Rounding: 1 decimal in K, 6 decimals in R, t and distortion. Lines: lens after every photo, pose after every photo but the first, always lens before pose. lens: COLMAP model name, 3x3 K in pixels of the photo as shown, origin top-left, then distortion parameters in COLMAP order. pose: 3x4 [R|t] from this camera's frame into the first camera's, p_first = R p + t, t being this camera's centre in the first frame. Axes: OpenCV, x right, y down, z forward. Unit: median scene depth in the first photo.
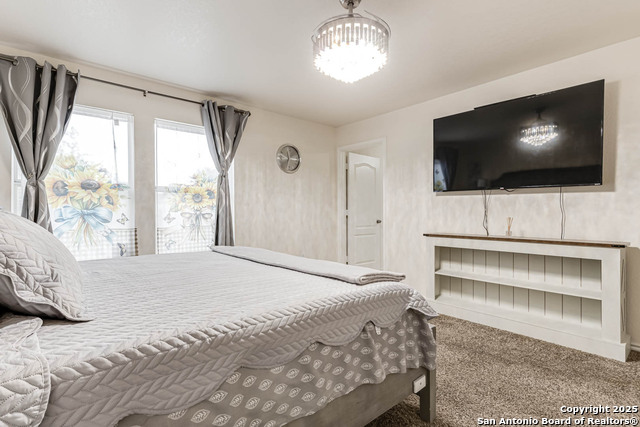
lens RADIAL K [[319.1, 0, 321.1], [0, 319.1, 213.0], [0, 0, 1]] dist [0.018959, -0.001421]
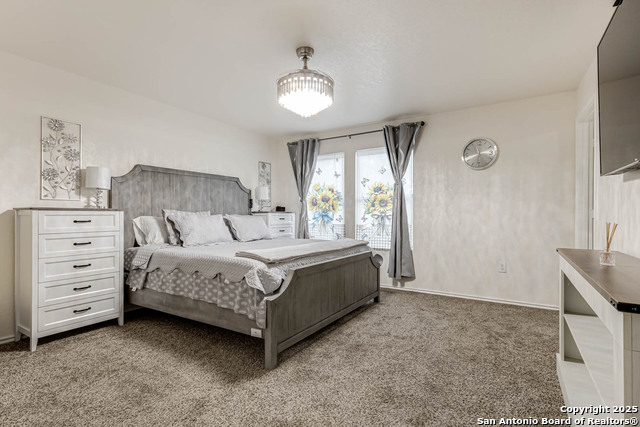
lens RADIAL K [[319.1, 0, 321.9], [0, 319.1, 215.5], [0, 0, 1]] dist [0.018959, -0.001421]
pose [[0.298467, -0.004457, -0.954410, 0.774484], [-0.003257, 0.999979, -0.005688, 0.011457], [0.954414, 0.004806, 0.298446, 0.381413]]
